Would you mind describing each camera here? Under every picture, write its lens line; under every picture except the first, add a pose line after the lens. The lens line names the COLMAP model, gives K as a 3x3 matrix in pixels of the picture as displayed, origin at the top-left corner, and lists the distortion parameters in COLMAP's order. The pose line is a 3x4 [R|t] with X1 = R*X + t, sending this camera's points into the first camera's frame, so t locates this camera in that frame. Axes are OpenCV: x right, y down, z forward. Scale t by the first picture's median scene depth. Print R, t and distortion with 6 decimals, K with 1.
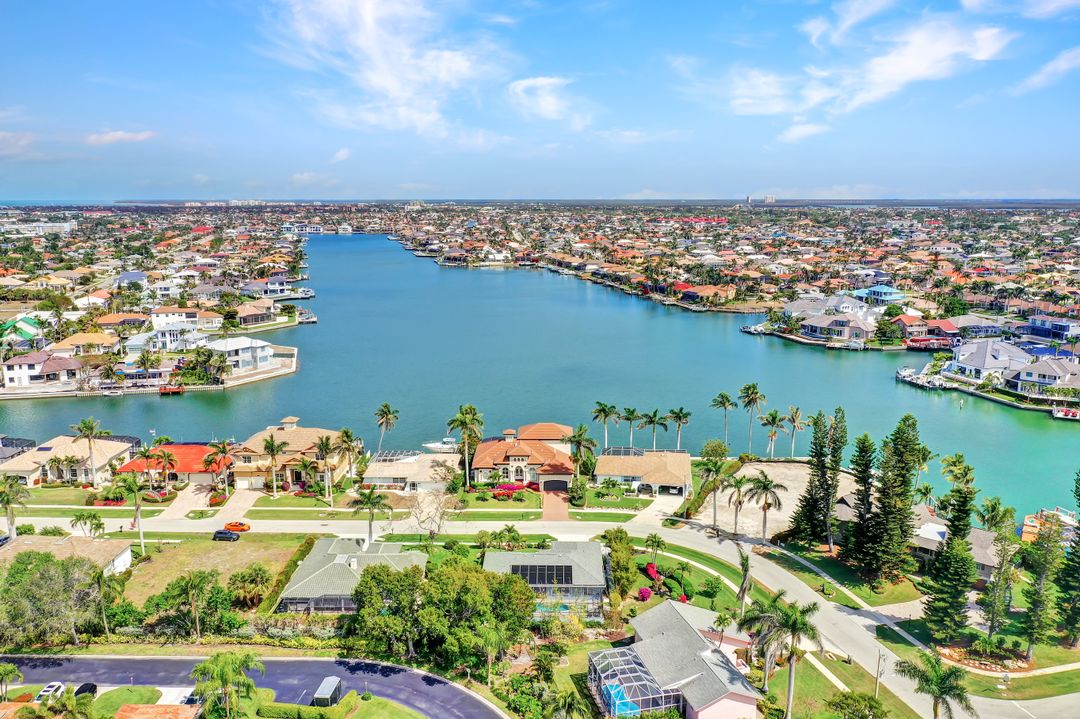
lens RADIAL K [[849.0, 0, 540.2], [0, 849.0, 347.4], [0, 0, 1]] dist [-0.006542, 0.000121]
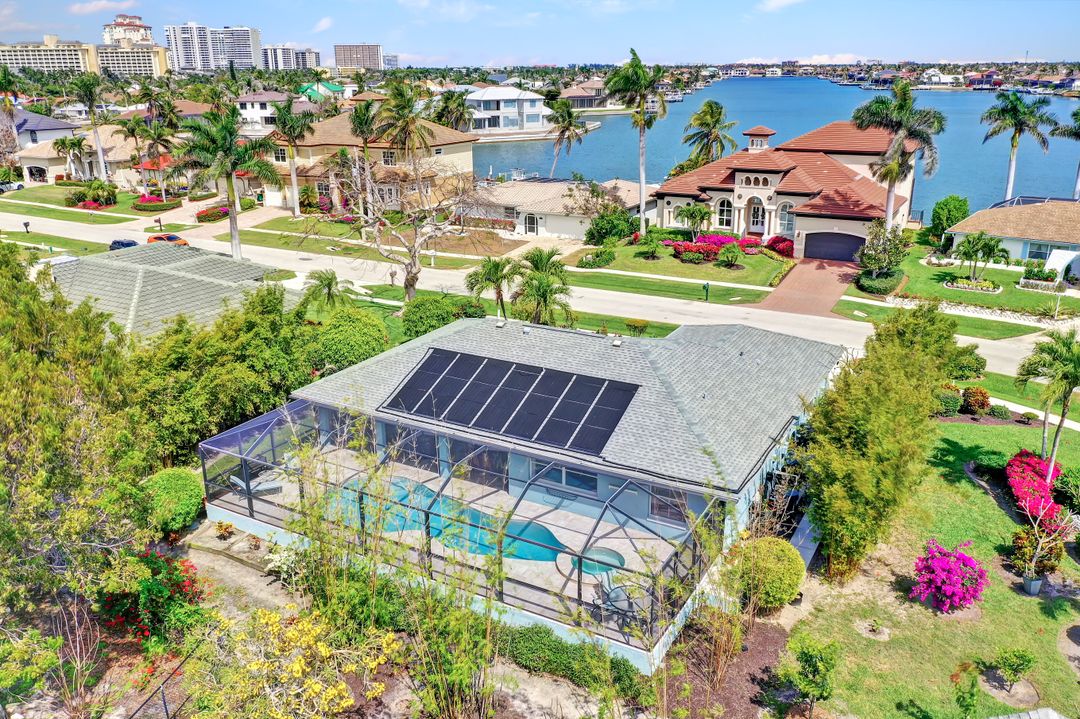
lens RADIAL K [[854.6, 0, 540.0], [0, 854.6, 359.5], [0, 0, 1]] dist [-0.014793, 0.007260]
pose [[0.876754, 0.147850, -0.457650, 0.079578], [-0.073073, 0.981478, 0.177089, 0.136541], [0.475356, -0.121821, 0.871319, 0.507241]]
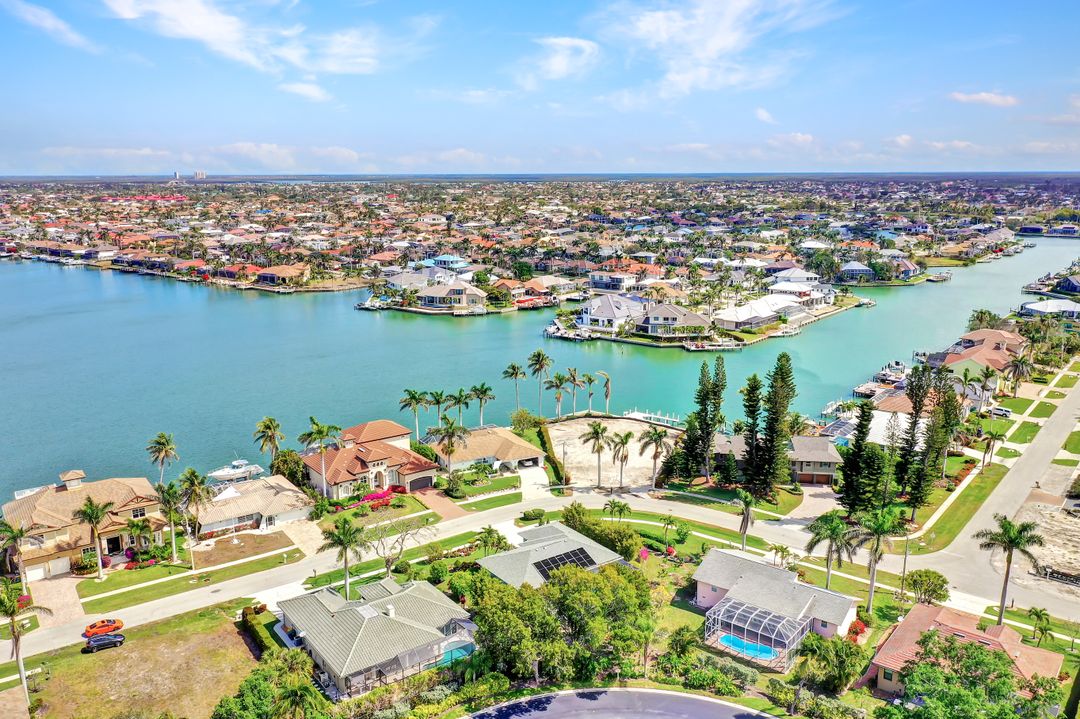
lens RADIAL K [[849.0, 0, 540.2], [0, 849.0, 347.4], [0, 0, 1]] dist [-0.006542, 0.000121]
pose [[0.801860, -0.120917, 0.585149, -0.360091], [0.104582, 0.992594, 0.061798, -0.026170], [-0.588288, 0.011642, 0.808567, 0.148036]]
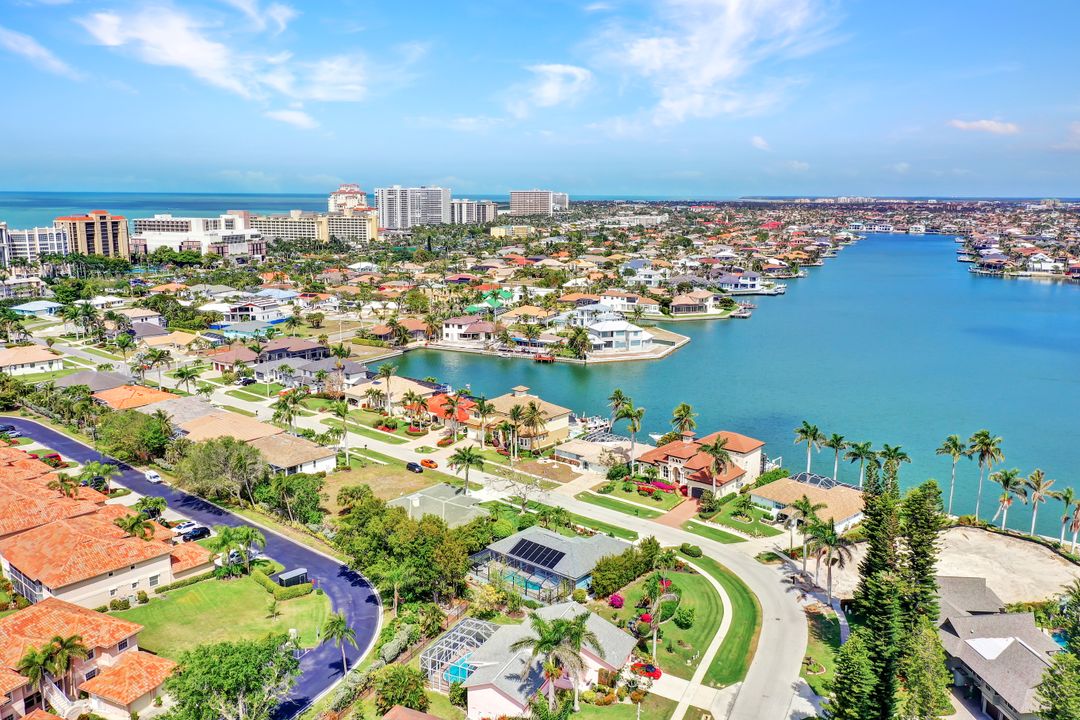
lens RADIAL K [[849.0, 0, 540.2], [0, 849.0, 347.9], [0, 0, 1]] dist [-0.006542, 0.000121]
pose [[0.770872, 0.117338, -0.626090, 0.412533], [-0.114724, 0.992390, 0.044734, -0.022803], [0.626574, 0.037343, 0.778467, 0.107146]]
